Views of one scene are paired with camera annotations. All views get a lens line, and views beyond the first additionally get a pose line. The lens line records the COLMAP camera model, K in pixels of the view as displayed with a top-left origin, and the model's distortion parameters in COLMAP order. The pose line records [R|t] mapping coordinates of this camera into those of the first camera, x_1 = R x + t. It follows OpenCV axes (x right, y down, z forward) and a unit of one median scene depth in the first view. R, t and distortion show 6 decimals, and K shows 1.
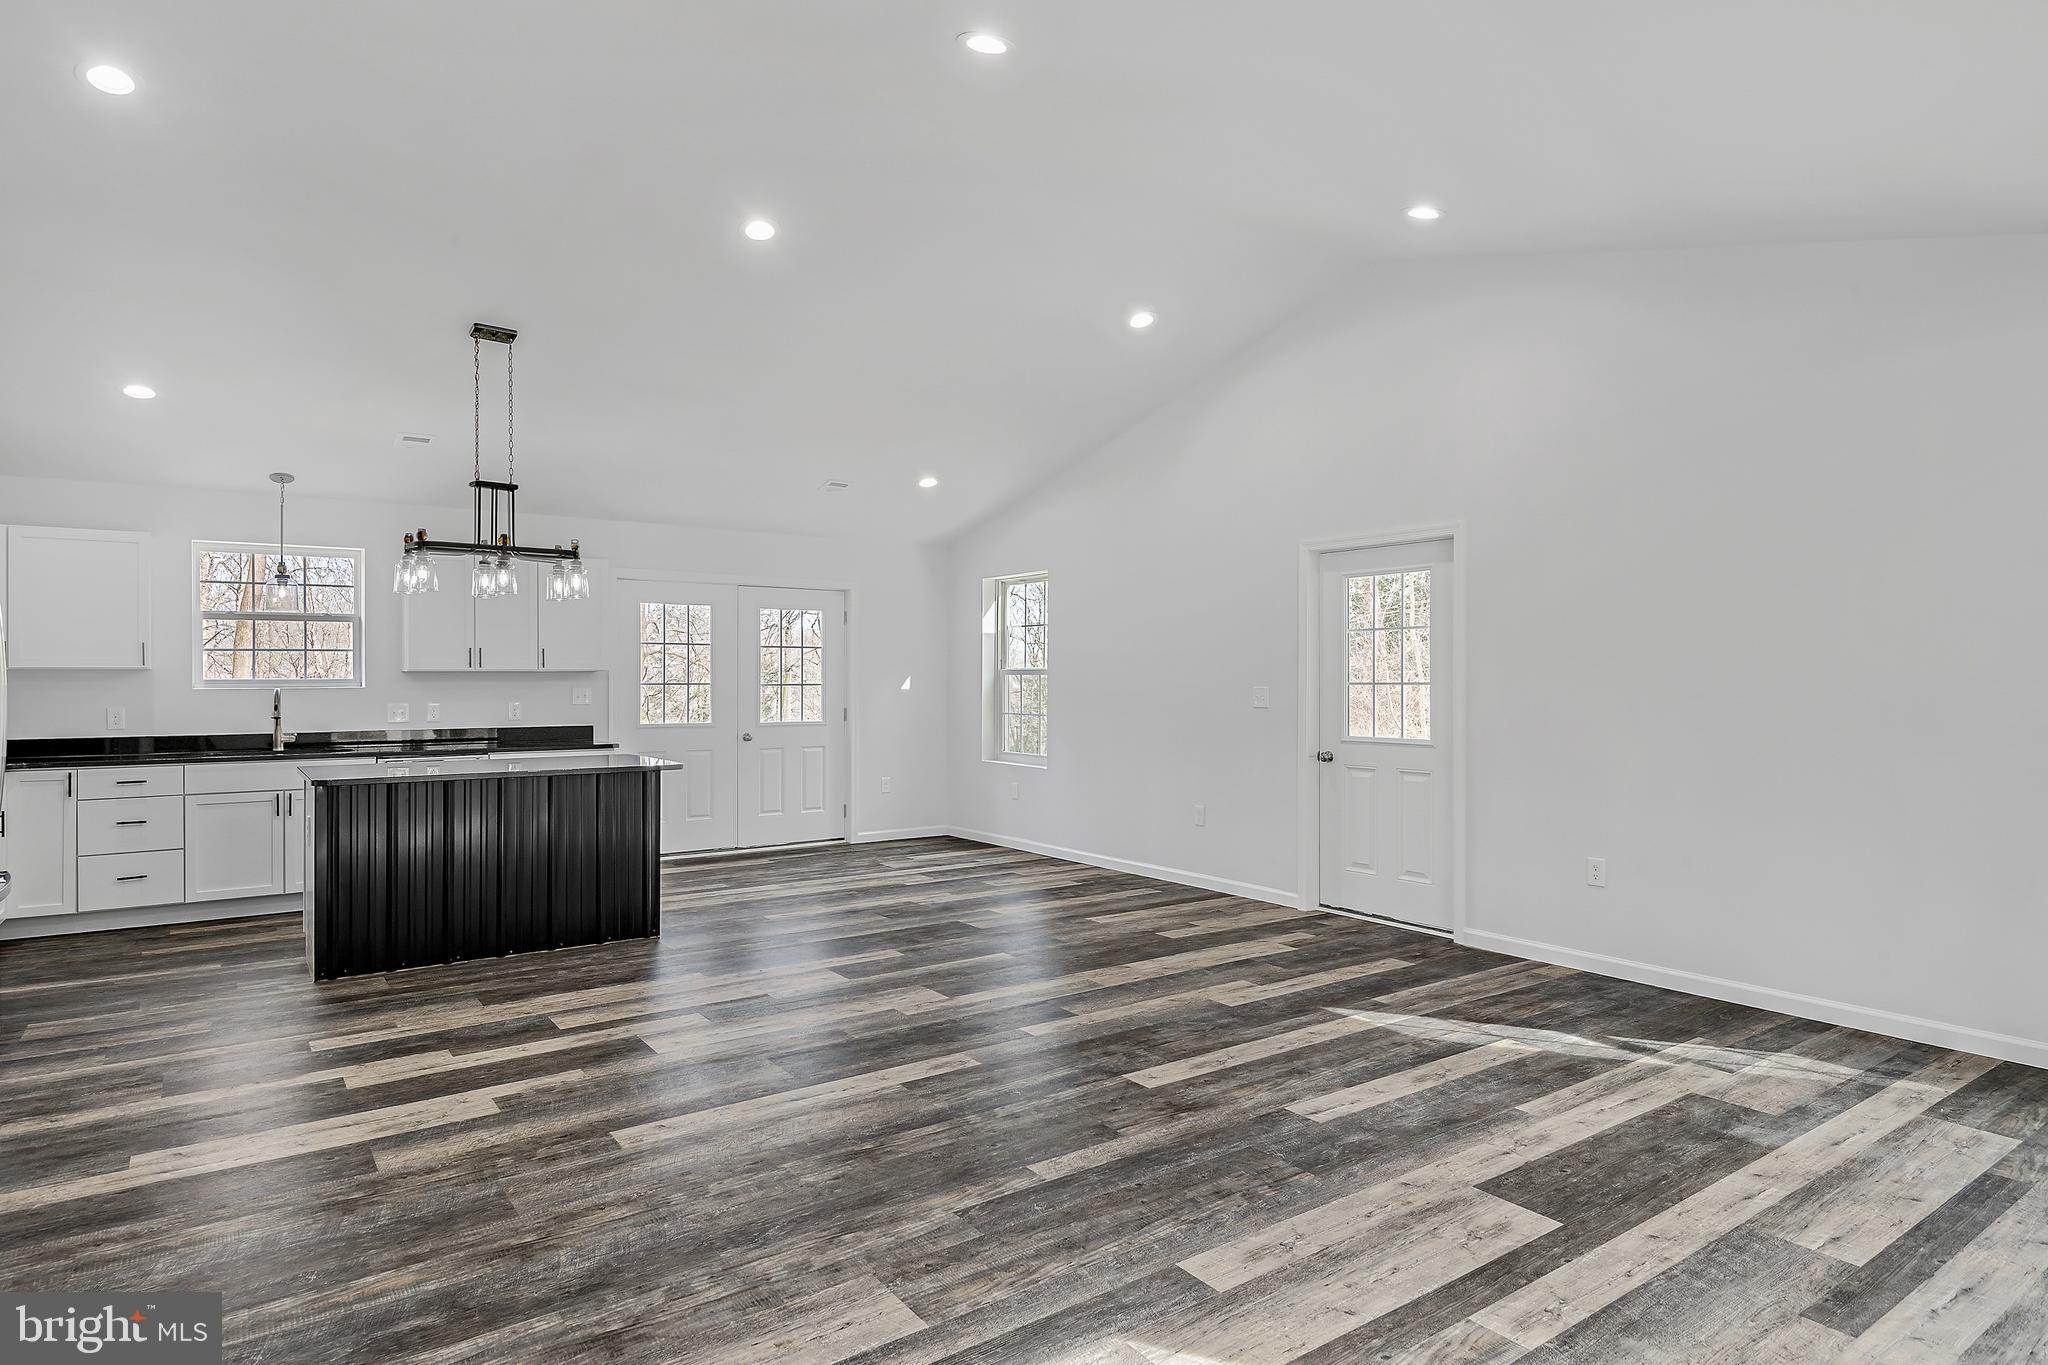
lens RADIAL K [[1131.6, 0, 1023.3], [0, 1131.6, 683.5], [0, 0, 1]] dist [-0.000156, -0.001291]
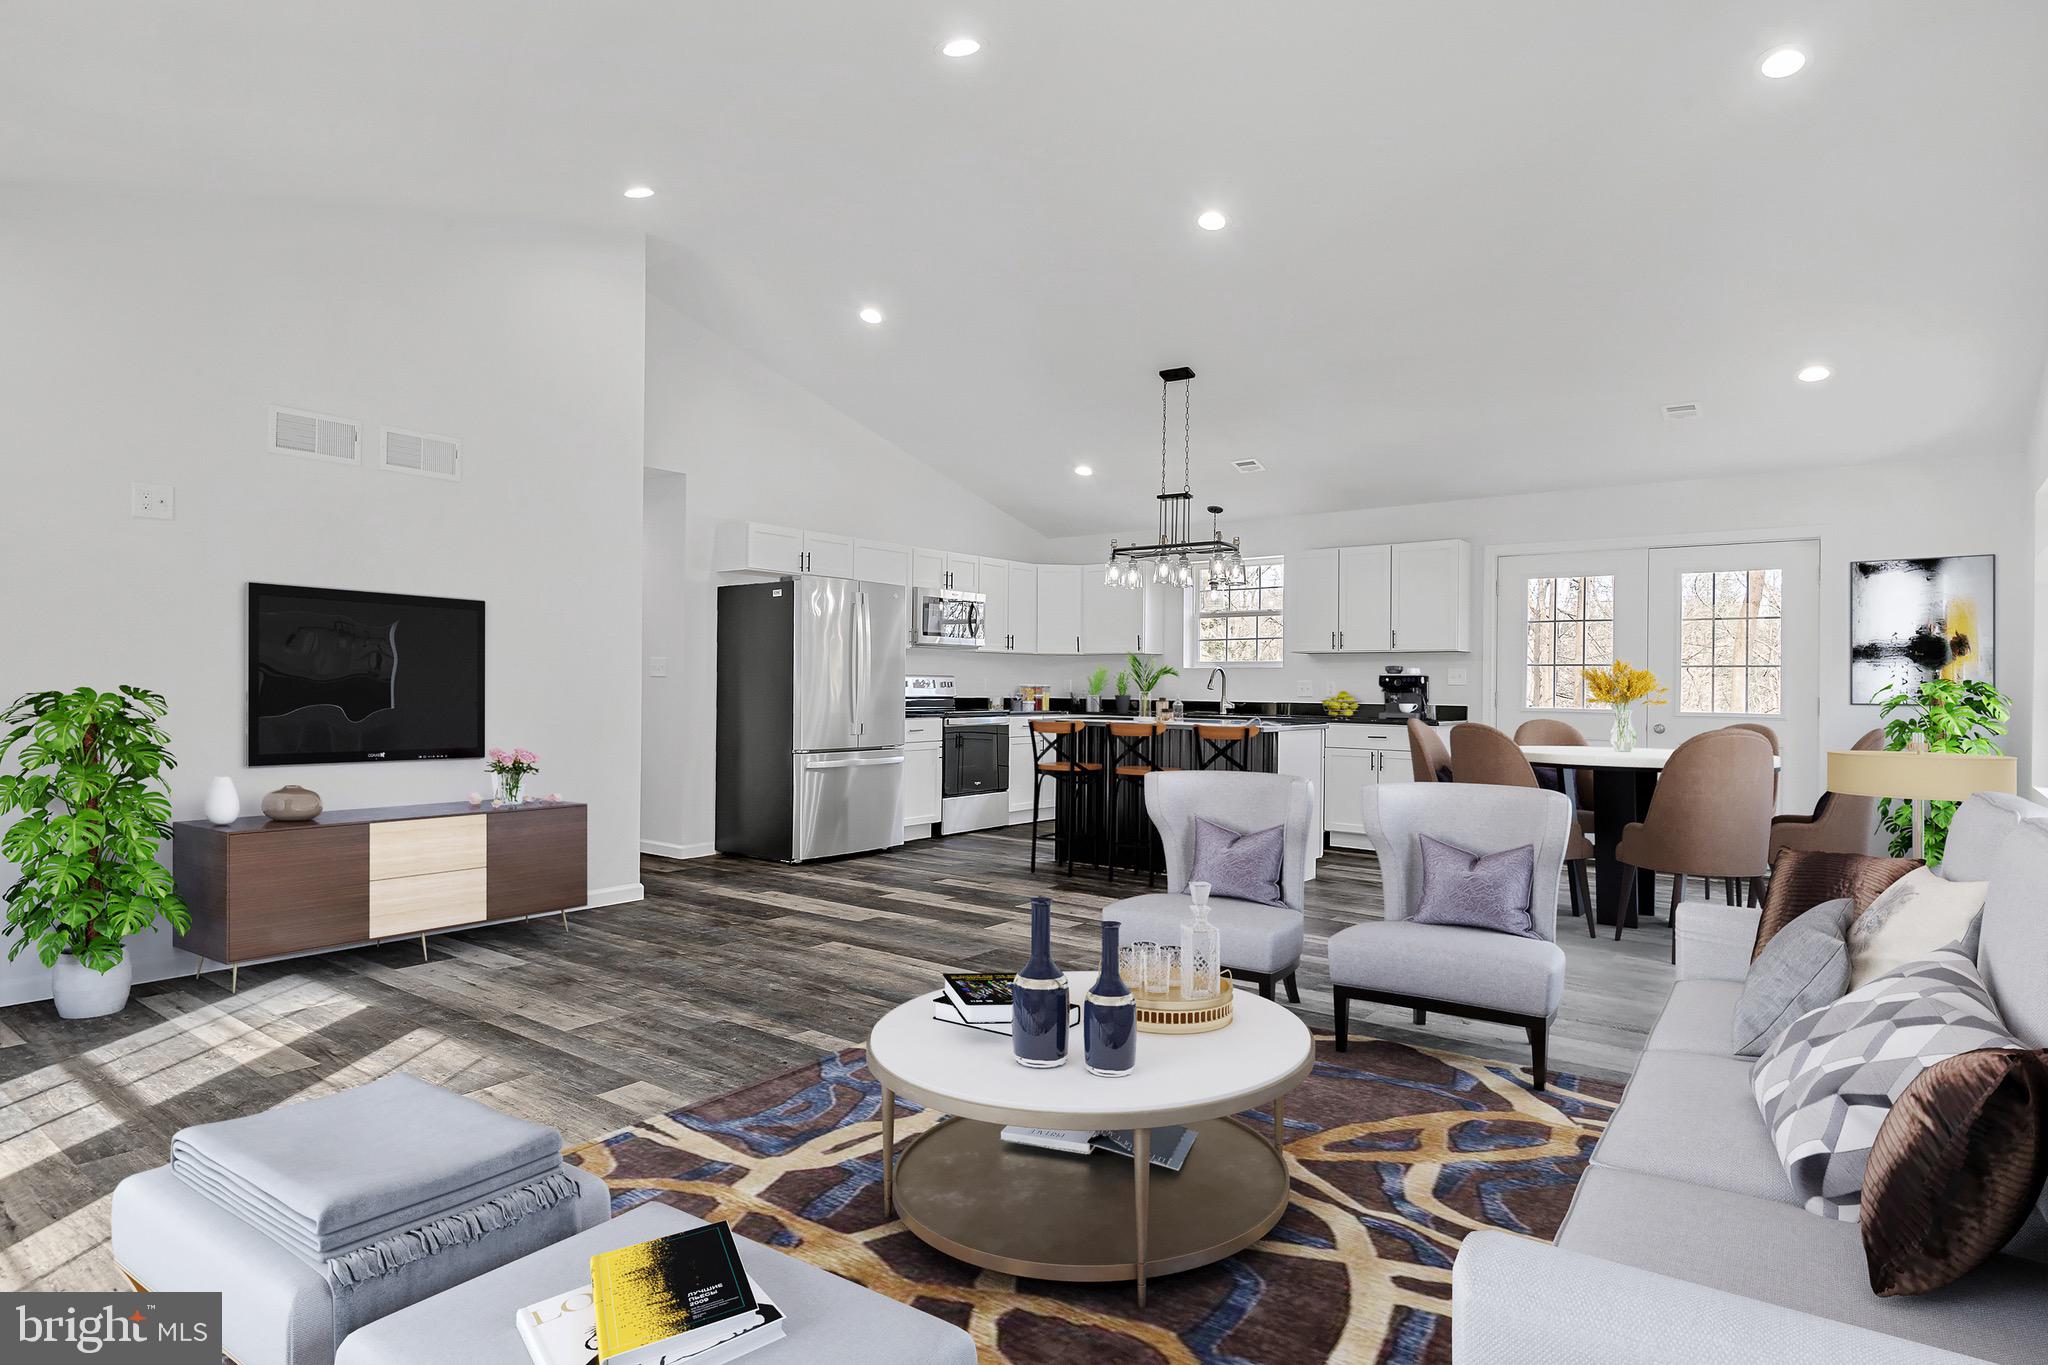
lens RADIAL K [[1131.6, 0, 1030.2], [0, 1131.6, 686.4], [0, 0, 1]] dist [-0.000156, -0.001291]
pose [[0.295755, 0.005418, -0.955248, 0.834802], [-0.013557, 0.999907, 0.001474, 0.042084], [0.955168, 0.012514, 0.295801, 0.598034]]
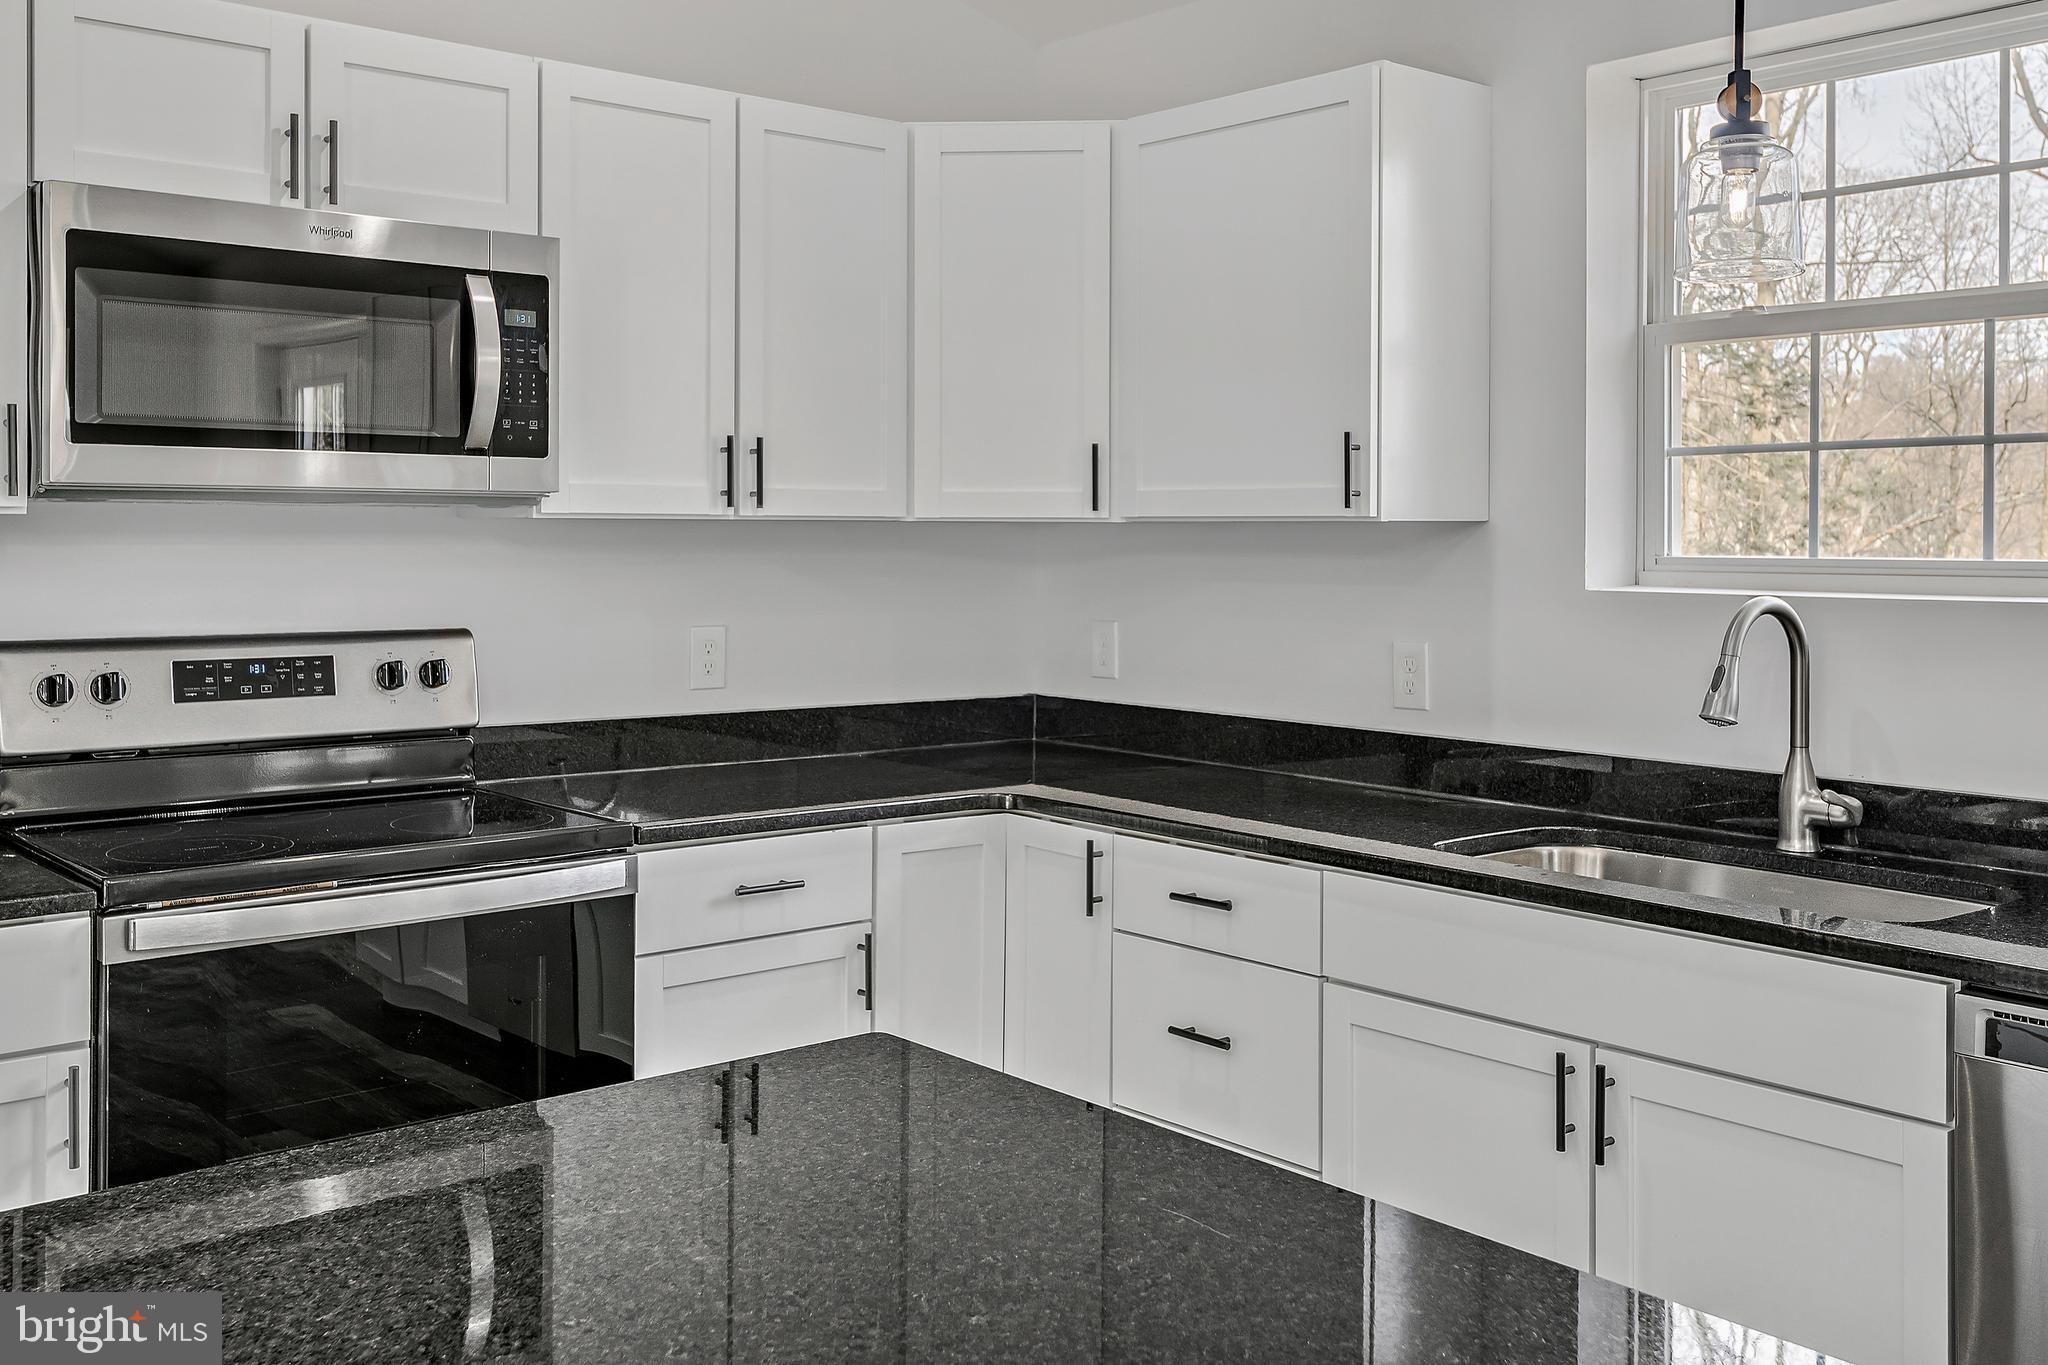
lens RADIAL K [[1937.1, 0, 1012.1], [0, 1937.1, 541.5], [0, 0, 1]] dist [0.028588, 0.000000]
pose [[0.083145, 0.008852, -0.996498, -0.384526], [-0.010652, 0.999911, 0.007994, -0.014512], [0.996480, 0.009950, 0.083232, 1.218903]]
